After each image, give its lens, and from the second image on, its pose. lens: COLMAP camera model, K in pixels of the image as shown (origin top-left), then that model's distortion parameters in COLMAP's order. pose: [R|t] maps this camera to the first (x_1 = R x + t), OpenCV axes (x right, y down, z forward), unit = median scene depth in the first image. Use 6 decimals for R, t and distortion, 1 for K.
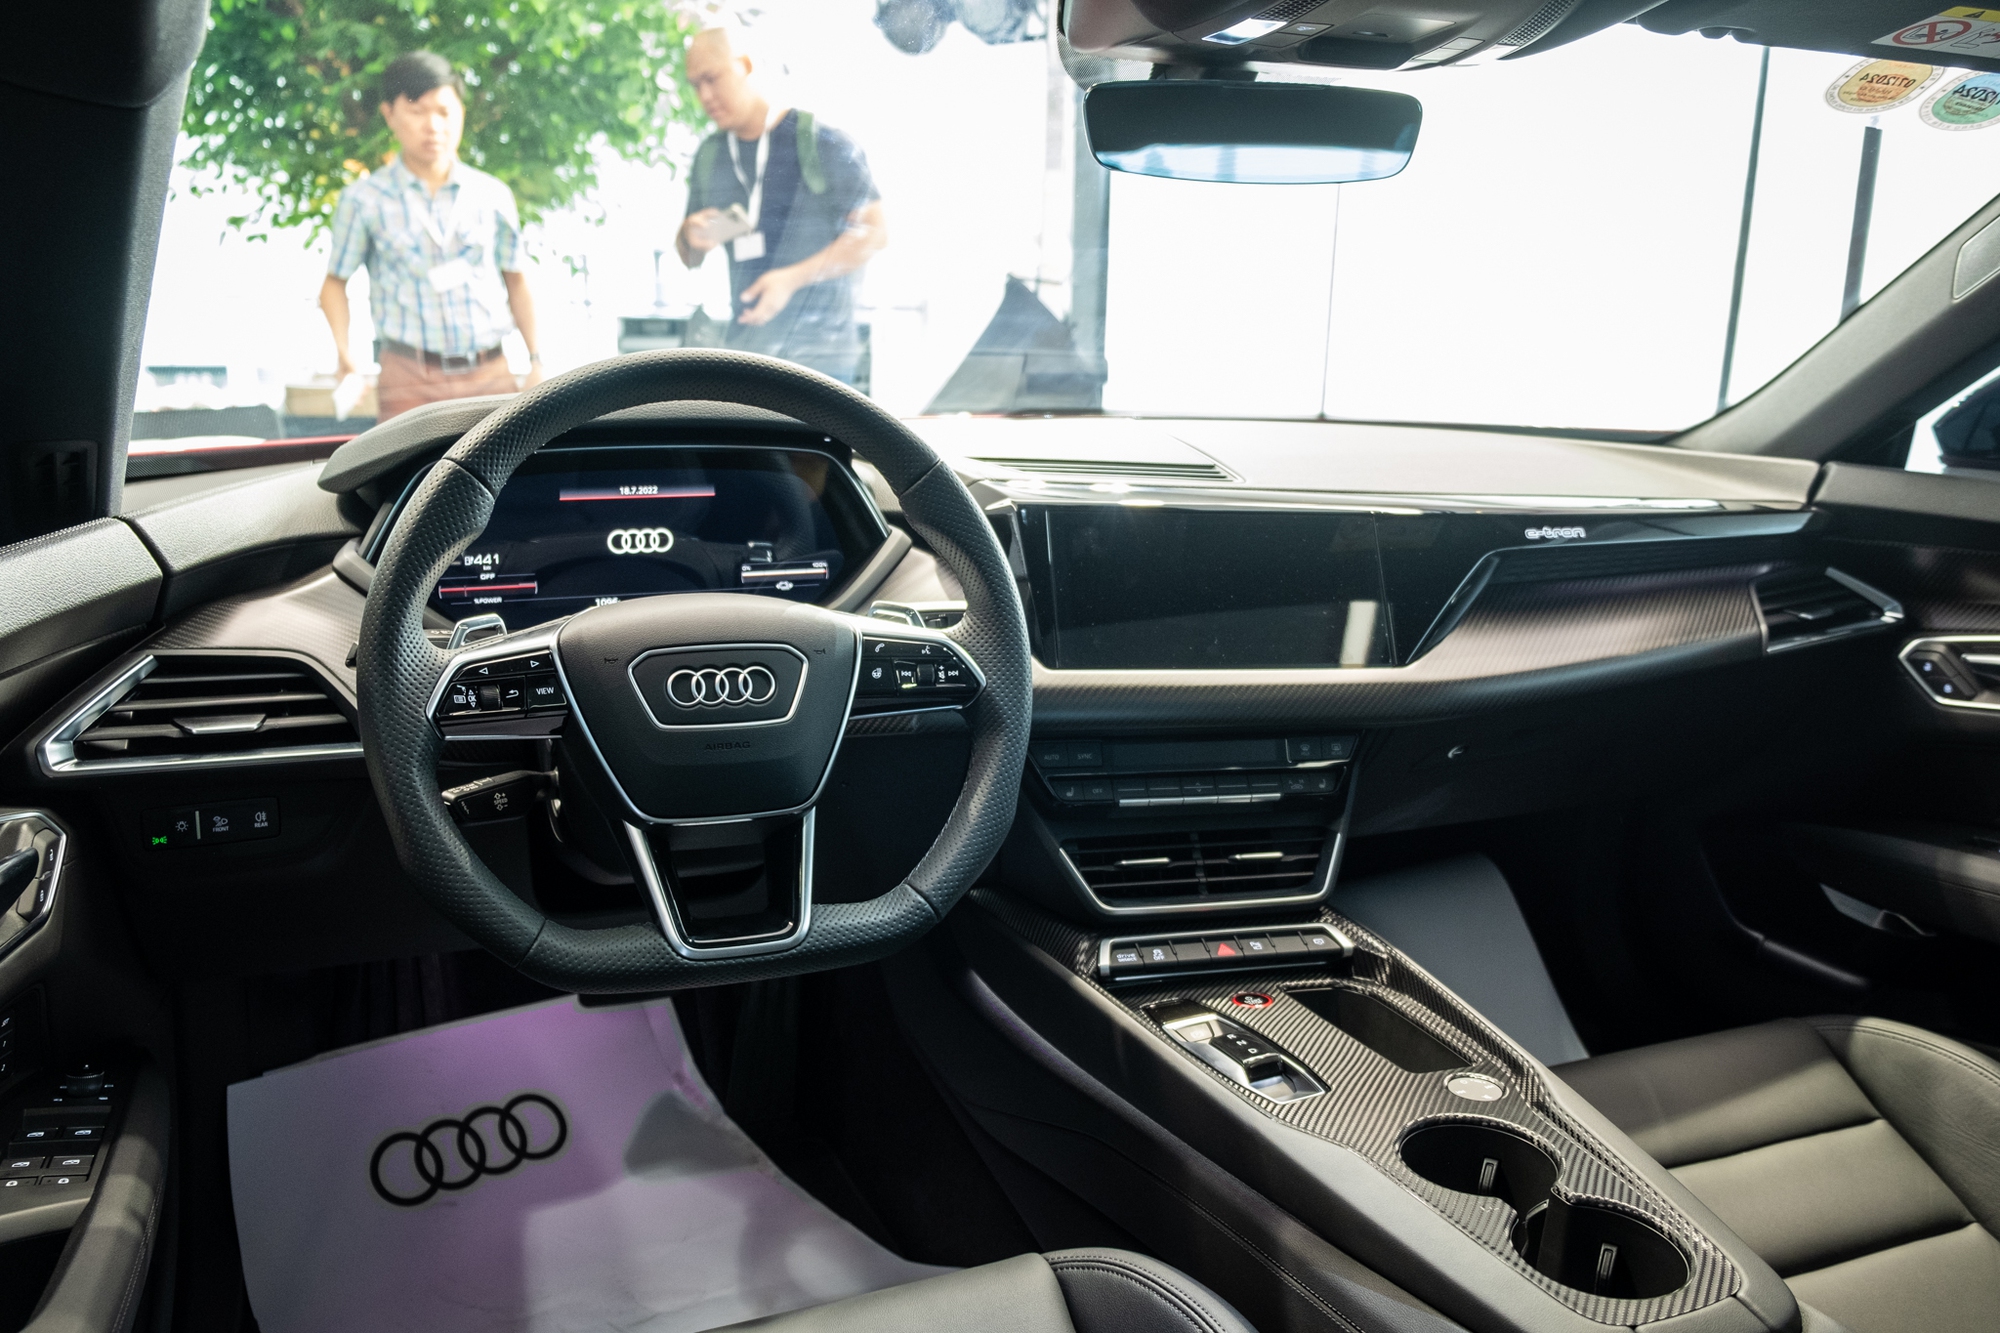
lens RADIAL K [[1574.9, 0, 941.9], [0, 1574.9, 668.6], [0, 0, 1]] dist [-0.037779, 0.015326]
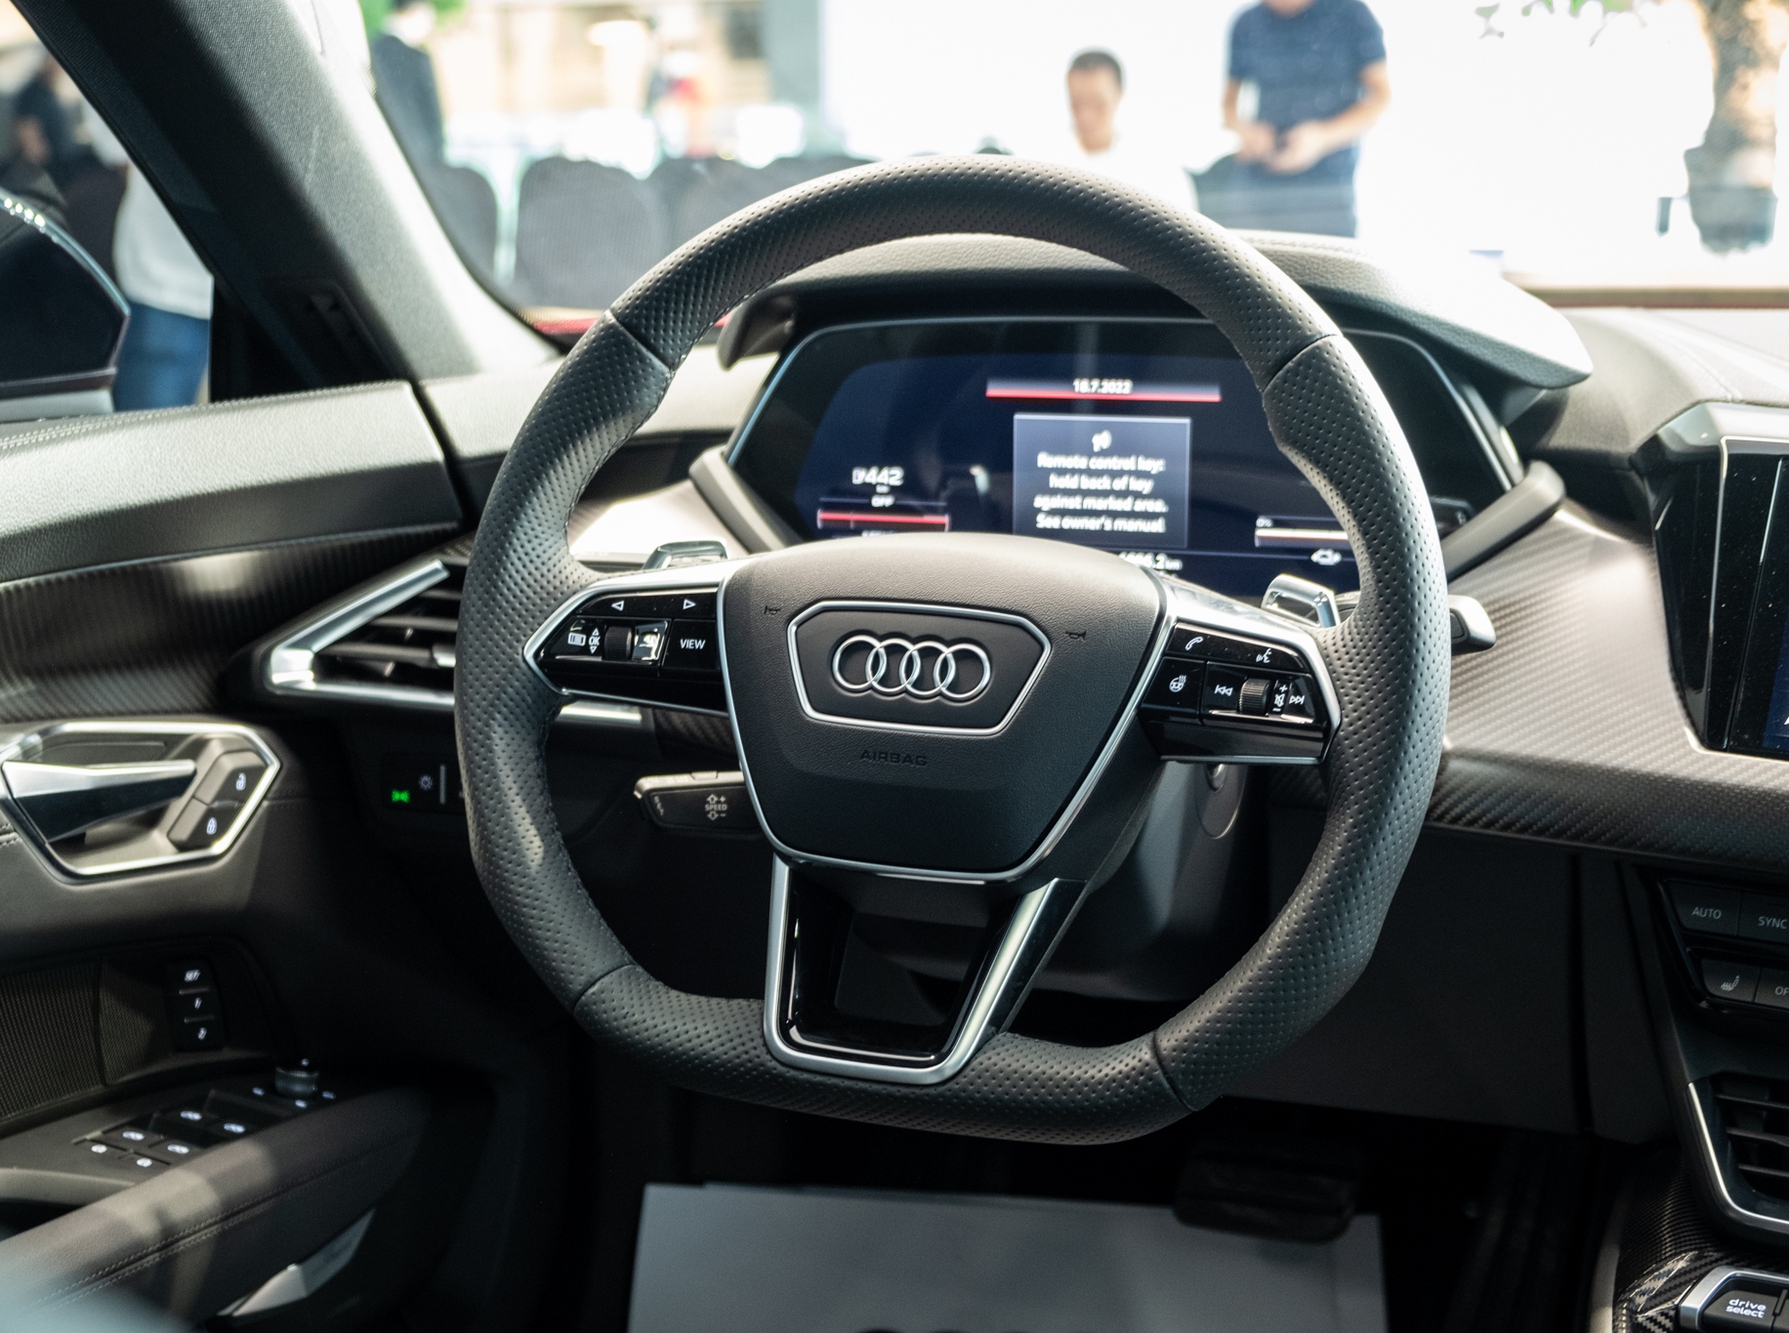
lens RADIAL K [[2633.0, 0, 815.6], [0, 2633.0, 677.9], [0, 0, 1]] dist [-0.057934, 0.000000]
pose [[0.737349, 0.109468, -0.666583, 0.446984], [-0.131851, 0.991125, 0.016916, 0.001747], [0.662519, 0.075417, 0.745239, 0.132831]]
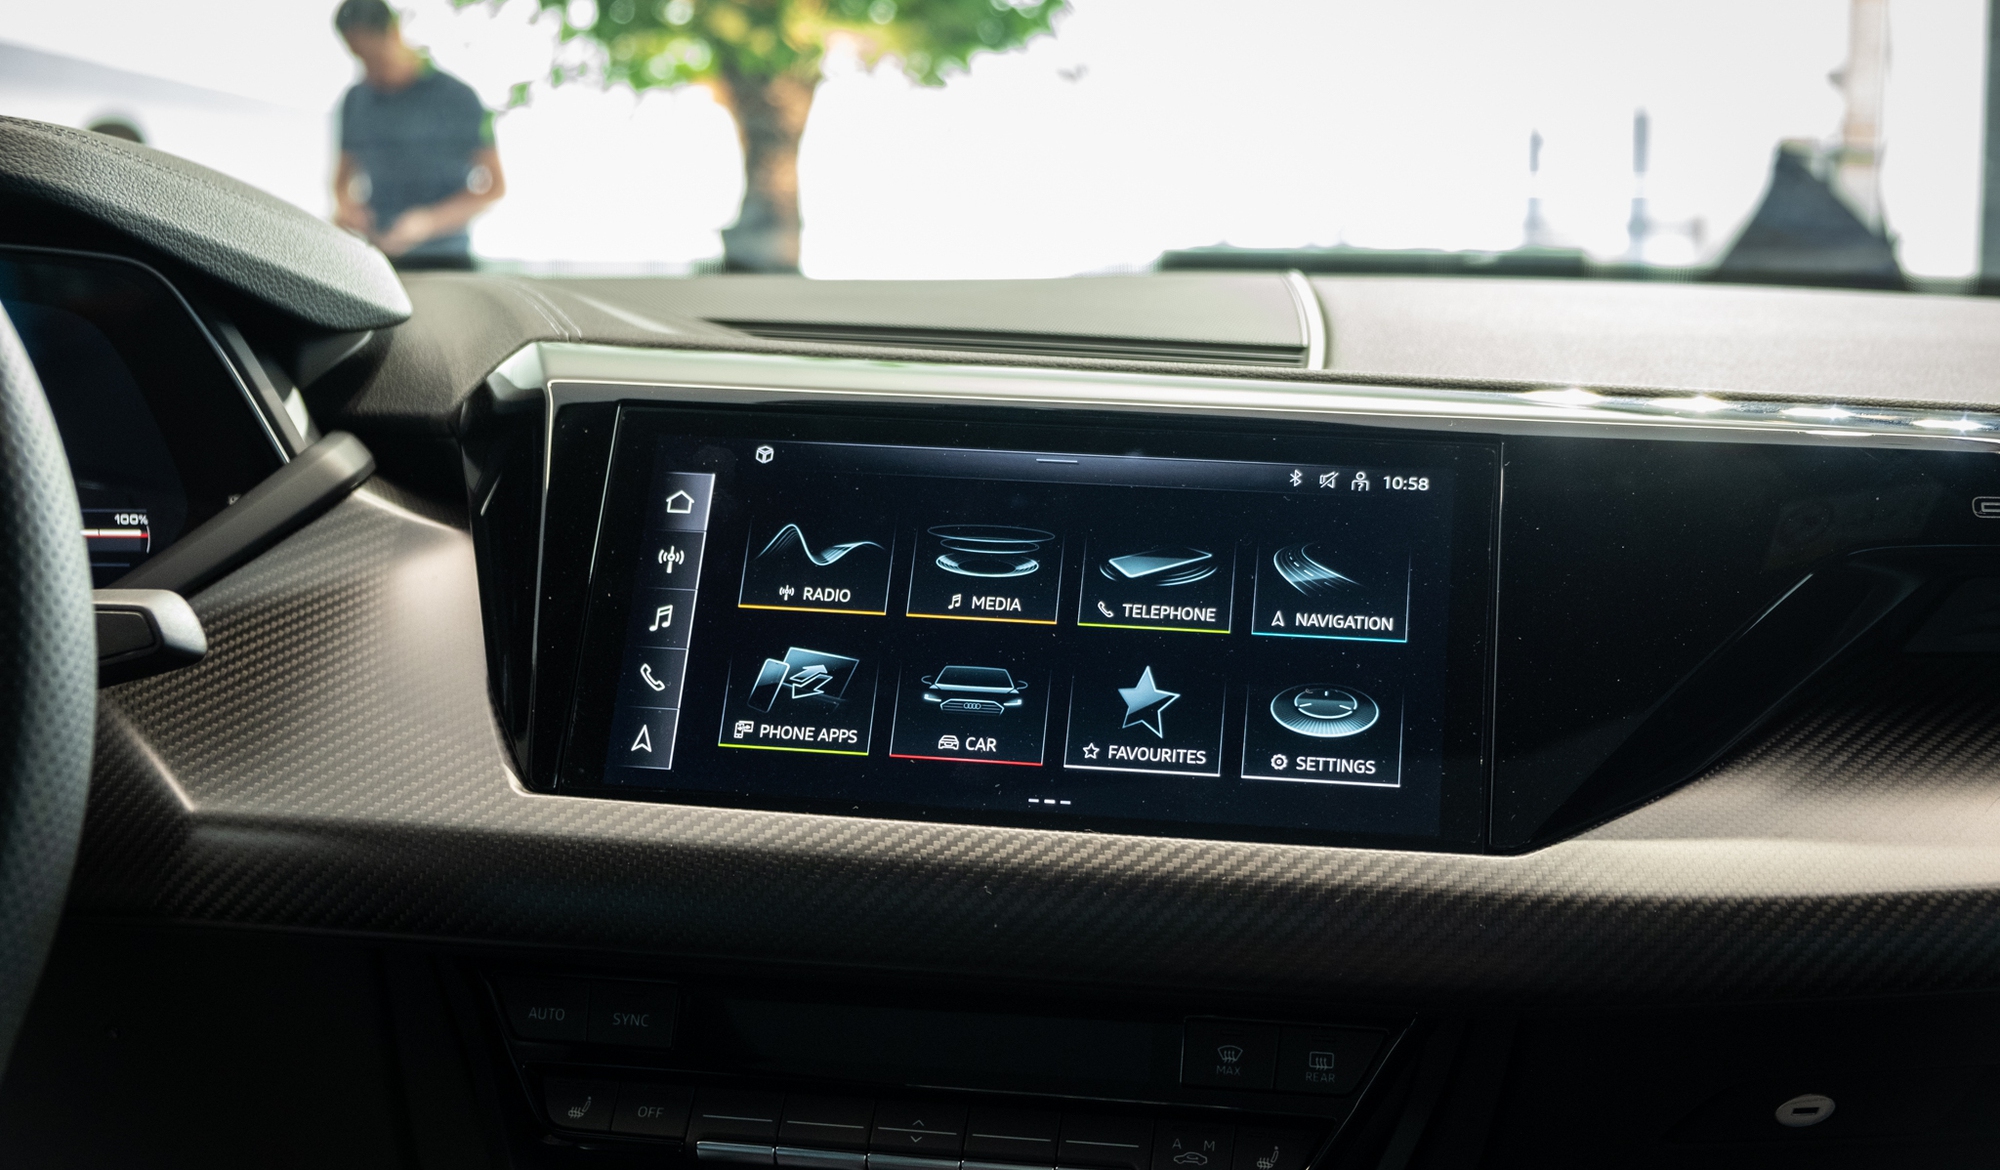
lens RADIAL K [[2653.0, 0, 988.5], [0, 2653.0, 587.7], [0, 0, 1]] dist [-0.054893, 0.000000]
pose [[0.943472, 0.037700, -0.329303, 0.403935], [-0.072432, 0.992948, -0.093845, 0.004235], [0.323443, 0.112393, 0.939549, 0.413499]]
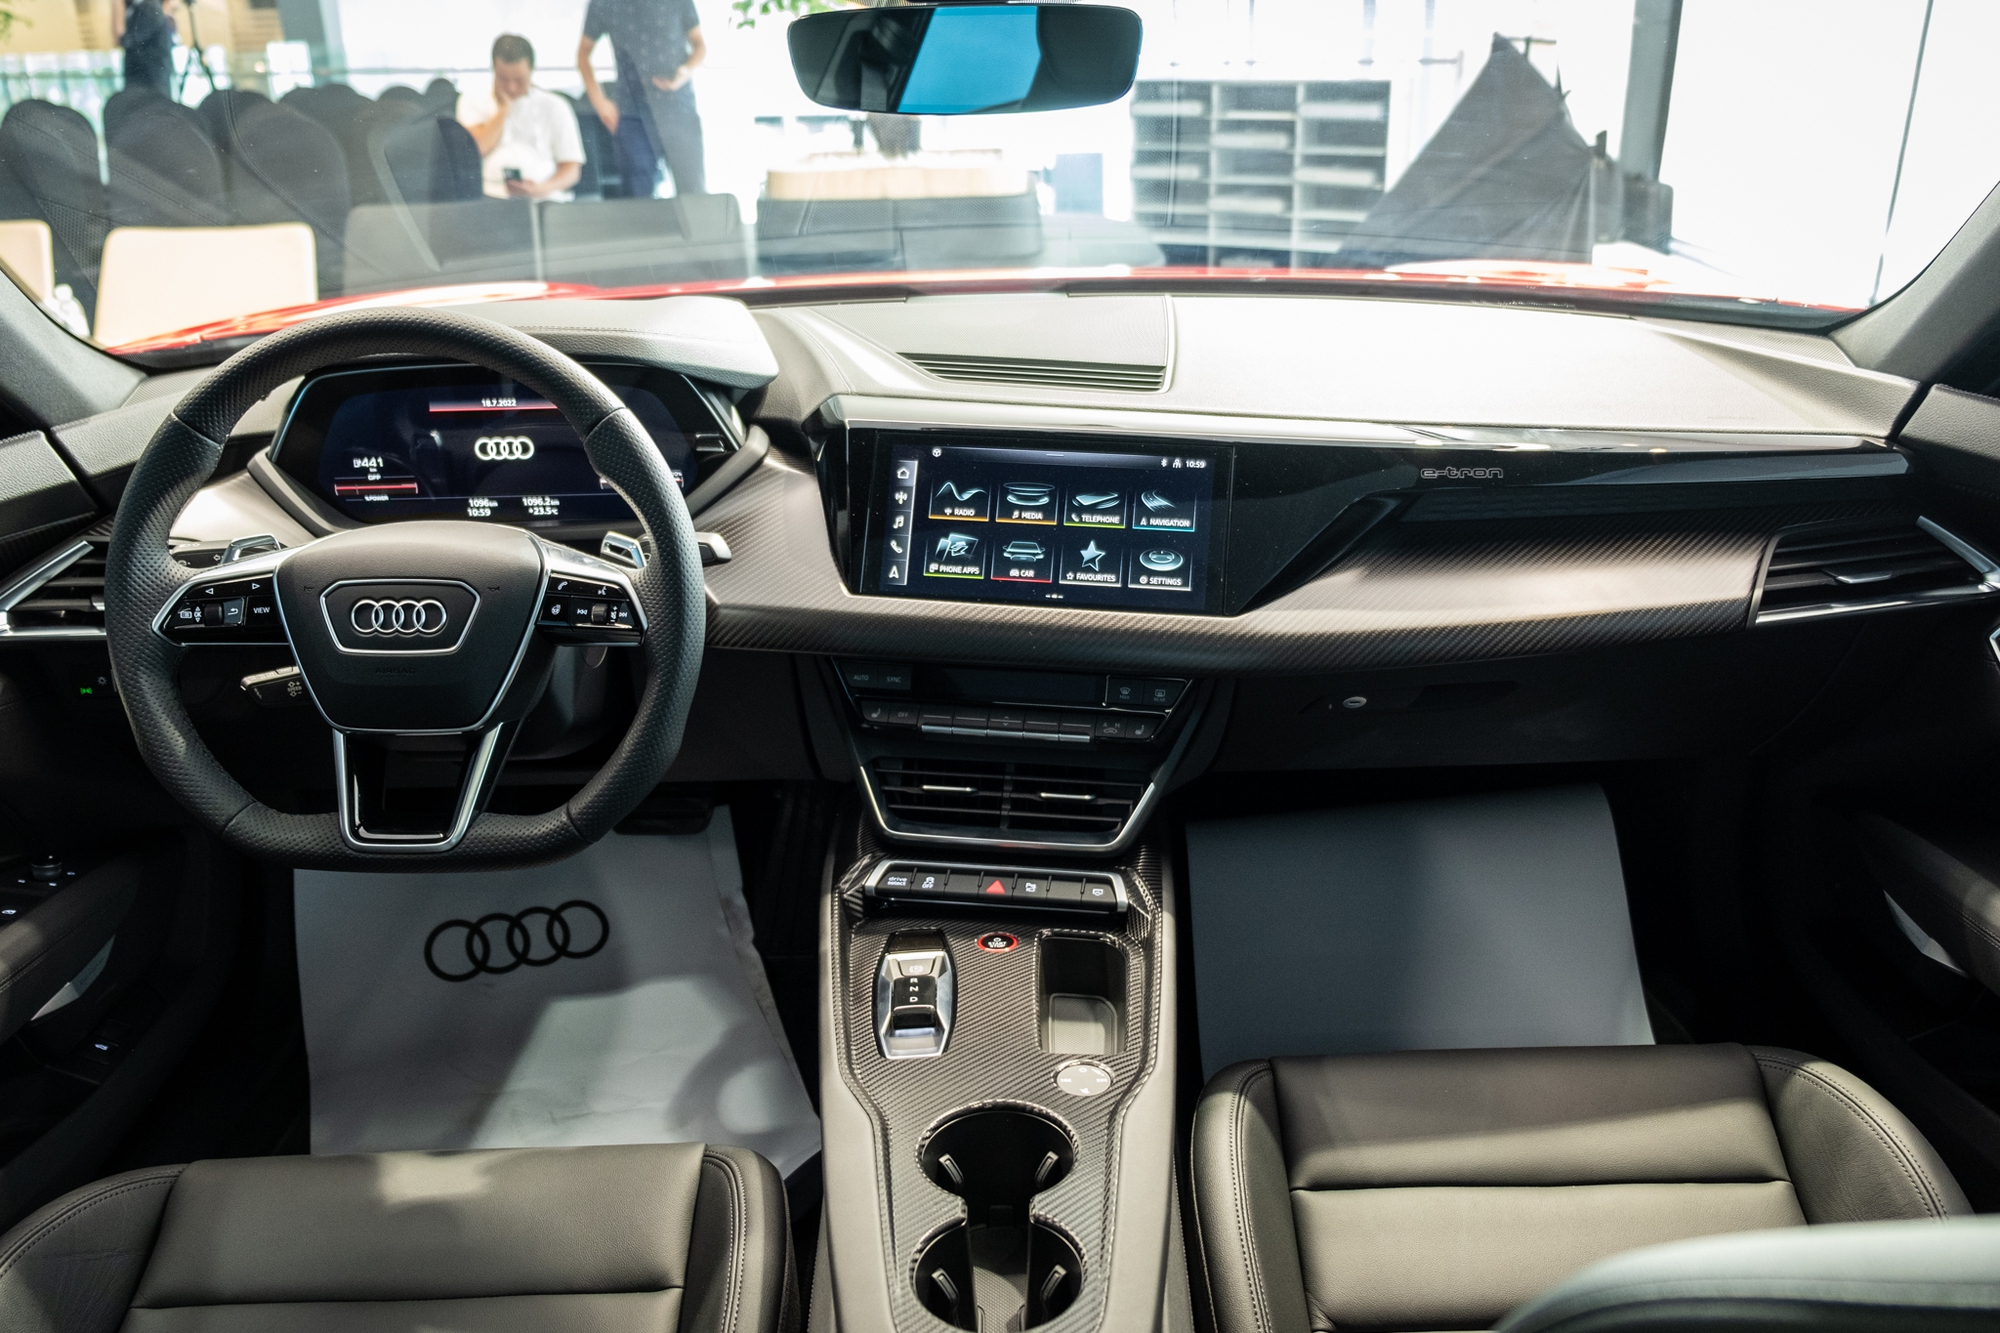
lens RADIAL K [[1574.9, 0, 989.9], [0, 1574.9, 652.1], [0, 0, 1]] dist [-0.037779, 0.015326]
pose [[0.934796, 0.095066, -0.342227, 0.513395], [-0.045842, 0.987749, 0.149165, -0.120144], [0.352215, -0.123751, 0.927702, 0.088640]]
